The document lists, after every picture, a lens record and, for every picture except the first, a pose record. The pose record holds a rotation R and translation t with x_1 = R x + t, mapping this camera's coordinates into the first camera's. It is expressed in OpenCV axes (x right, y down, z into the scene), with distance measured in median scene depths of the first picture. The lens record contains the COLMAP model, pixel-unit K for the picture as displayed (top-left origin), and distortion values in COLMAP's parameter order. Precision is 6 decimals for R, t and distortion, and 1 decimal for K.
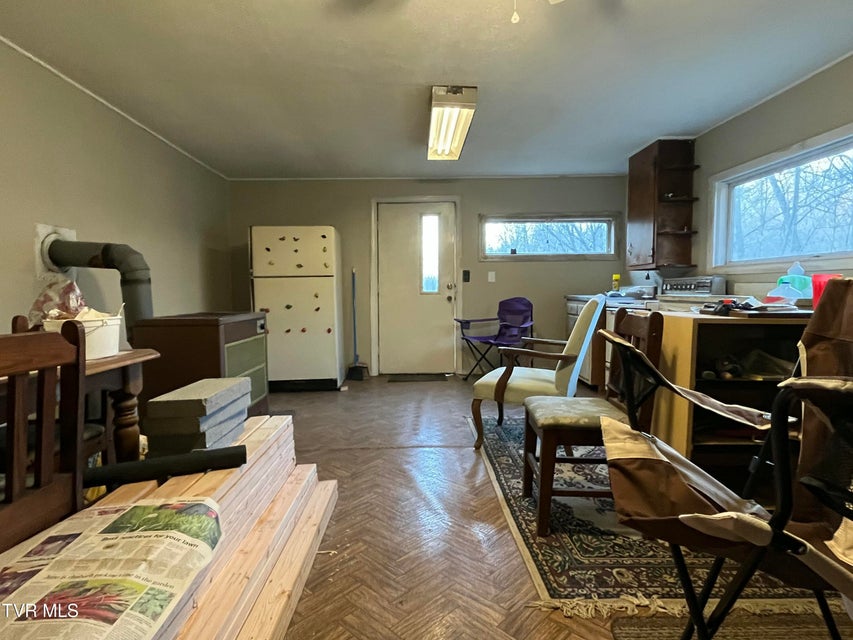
lens RADIAL K [[461.0, 0, 426.5], [0, 461.0, 320.0], [0, 0, 1]] dist [-0.002937, 0.000369]
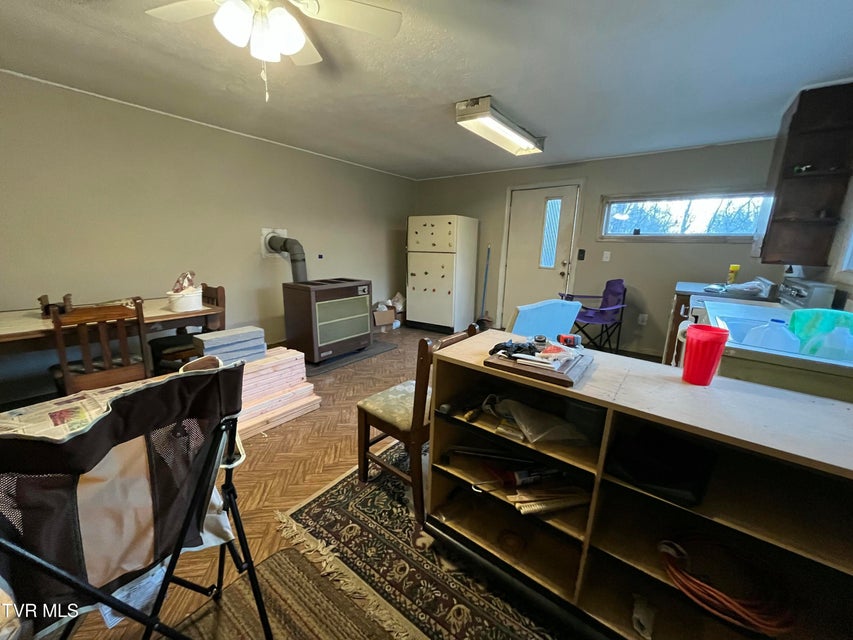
lens RADIAL K [[340.1, 0, 426.5], [0, 340.1, 320.0], [0, 0, 1]] dist [-0.001707, -0.000200]
pose [[0.790585, 0.160227, -0.591018, 0.361452], [-0.065435, 0.981739, 0.178623, -0.075938], [0.608846, -0.102543, 0.786633, 0.143396]]
